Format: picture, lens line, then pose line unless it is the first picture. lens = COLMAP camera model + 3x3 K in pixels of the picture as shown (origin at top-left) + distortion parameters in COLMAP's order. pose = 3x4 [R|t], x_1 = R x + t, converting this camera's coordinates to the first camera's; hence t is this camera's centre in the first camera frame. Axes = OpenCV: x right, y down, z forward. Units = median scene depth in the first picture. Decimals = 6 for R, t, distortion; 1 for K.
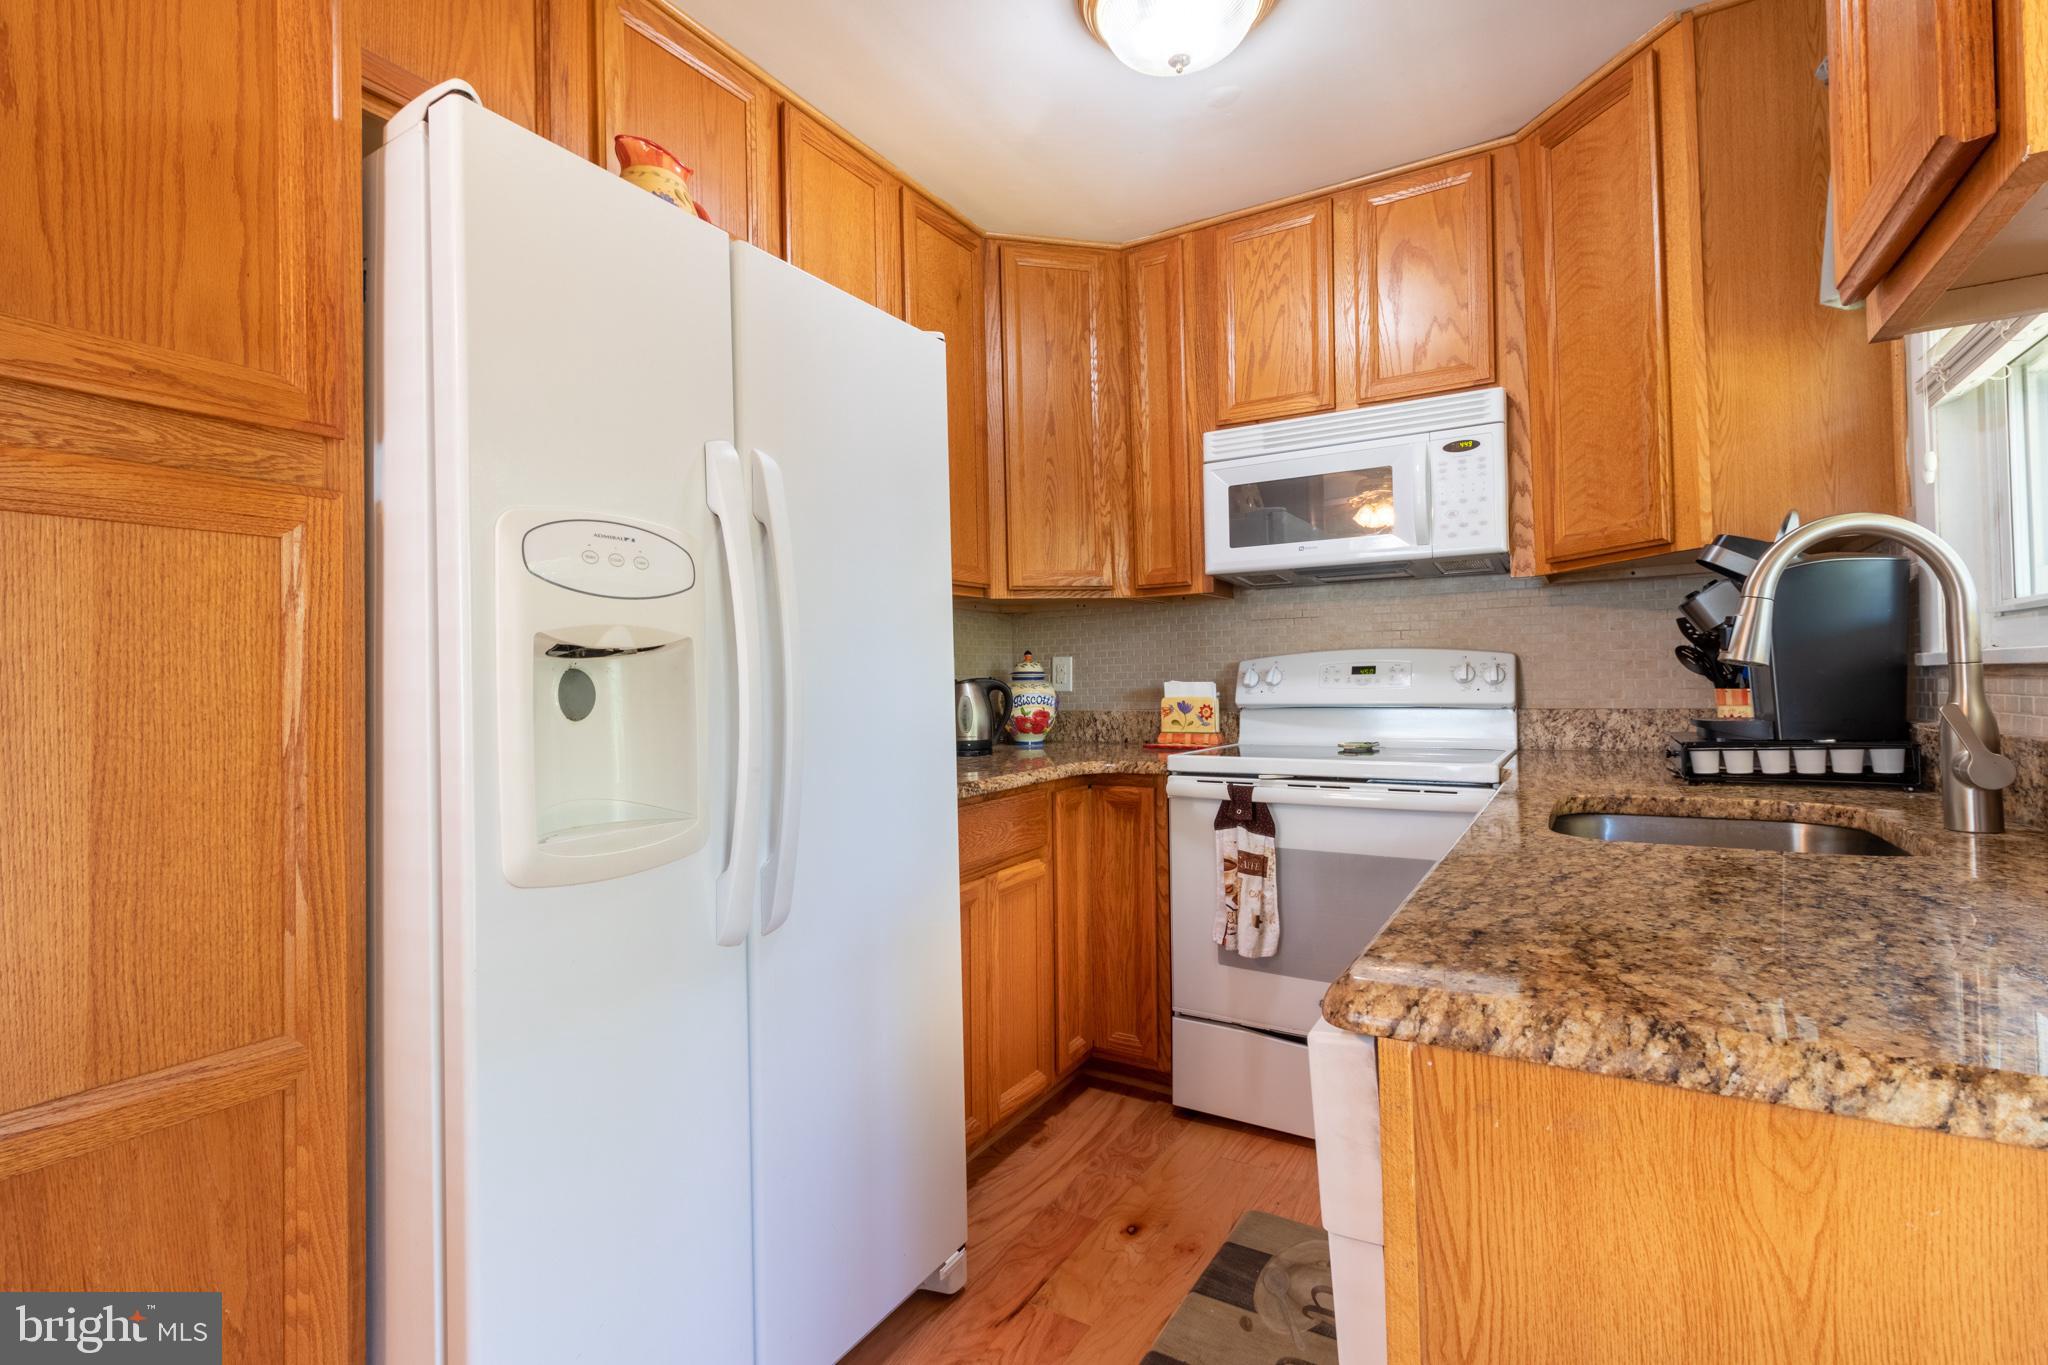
lens RADIAL K [[942.9, 0, 1010.4], [0, 942.9, 673.2], [0, 0, 1]] dist [0.000979, 0.000238]
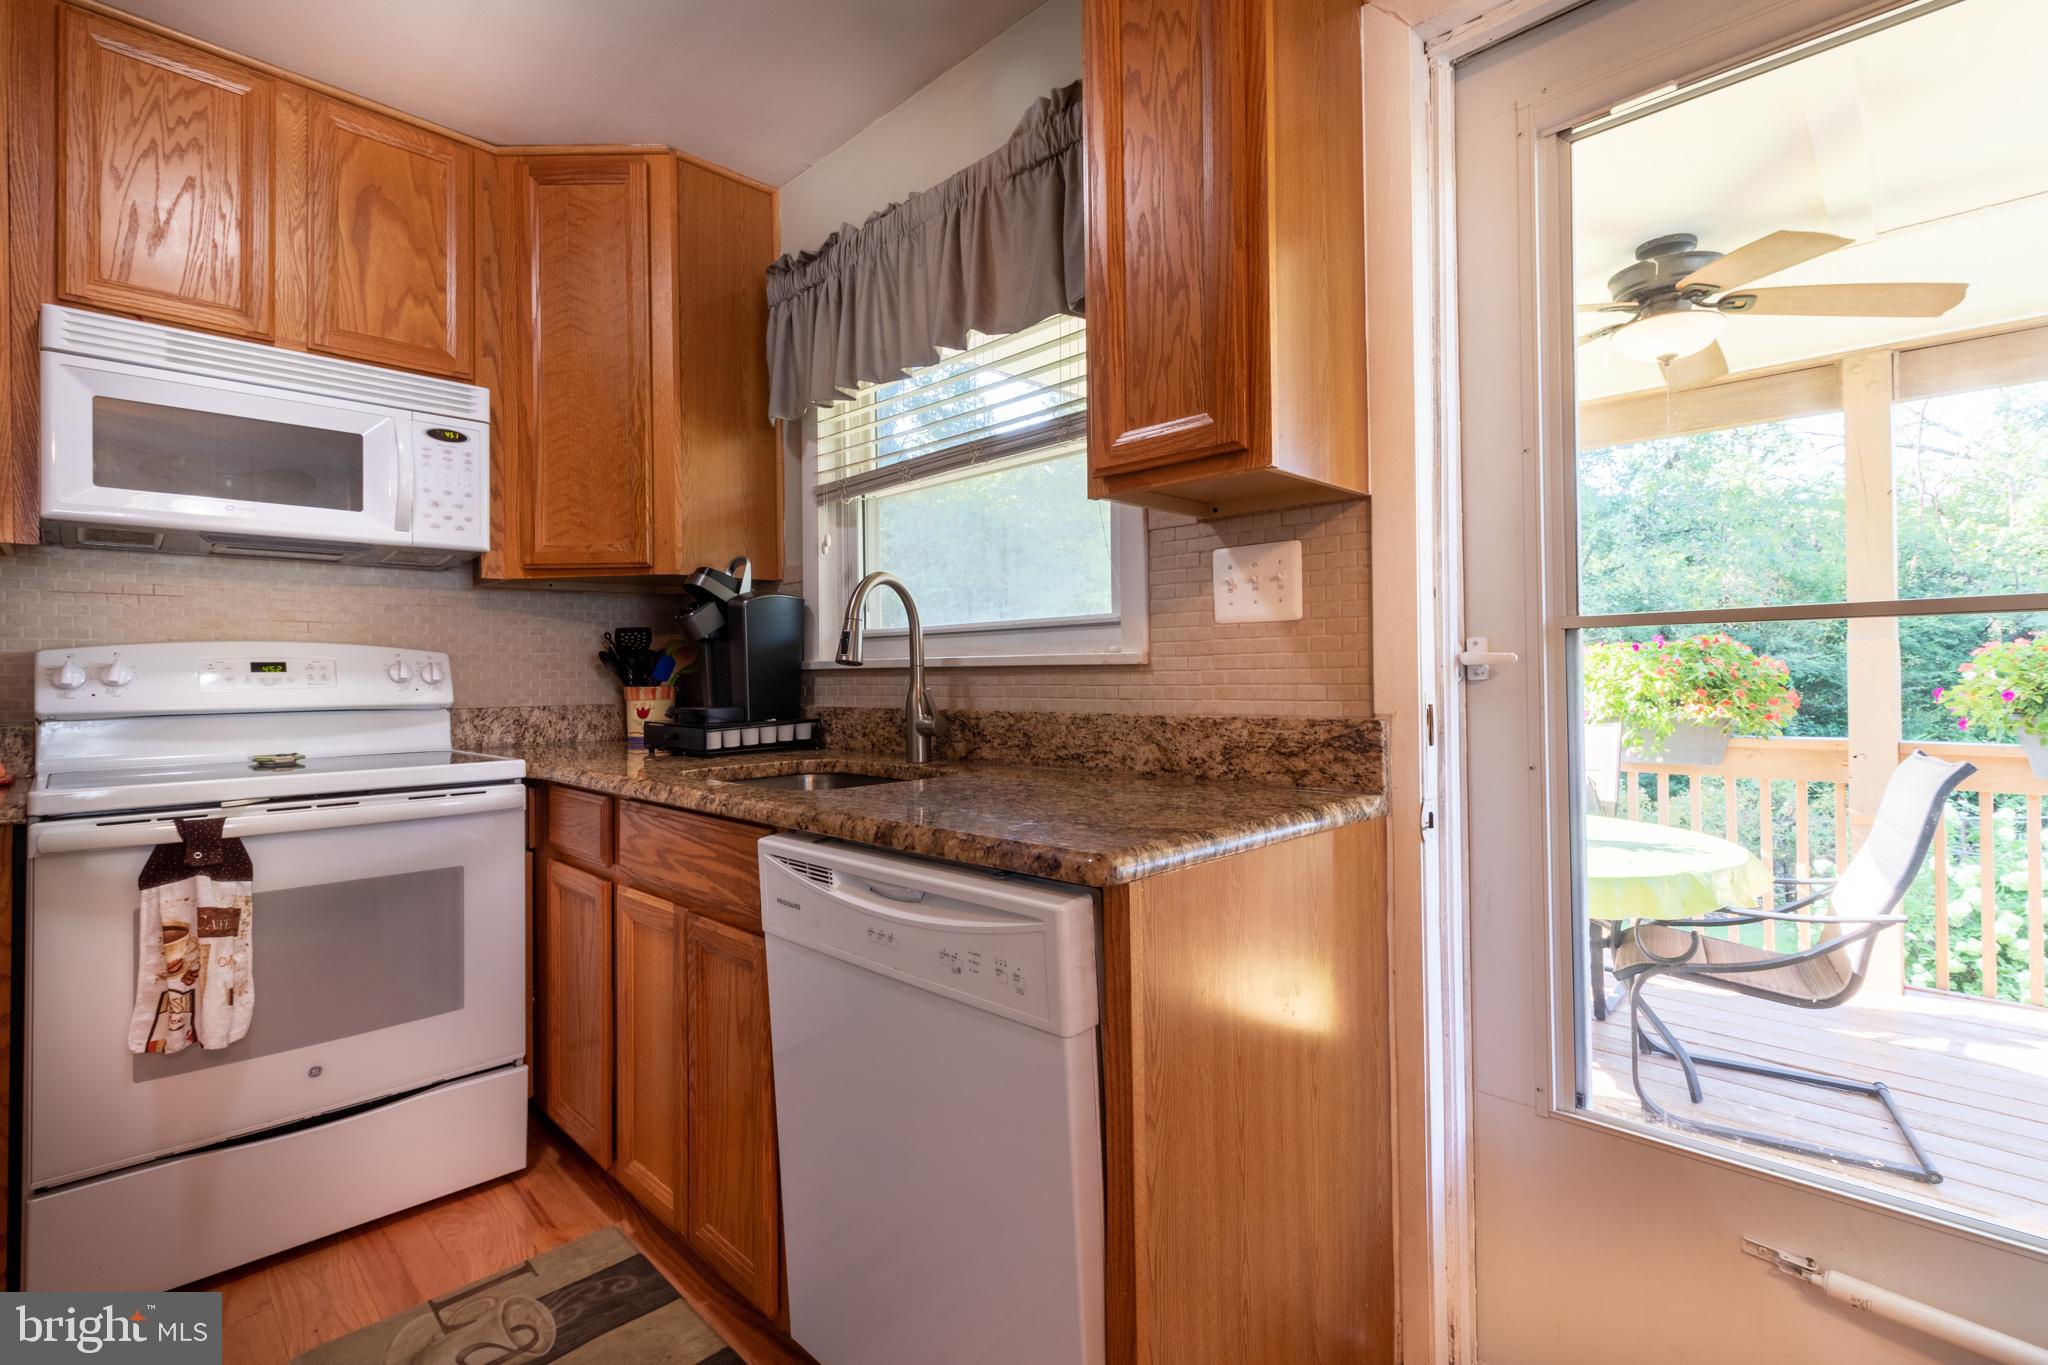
lens RADIAL K [[942.9, 0, 1013.0], [0, 942.9, 676.9], [0, 0, 1]] dist [0.000979, 0.000238]
pose [[0.230502, 0.011479, 0.973004, -0.321520], [-0.004475, 0.999932, -0.010737, 0.013345], [-0.973062, -0.001879, 0.230538, 0.213676]]
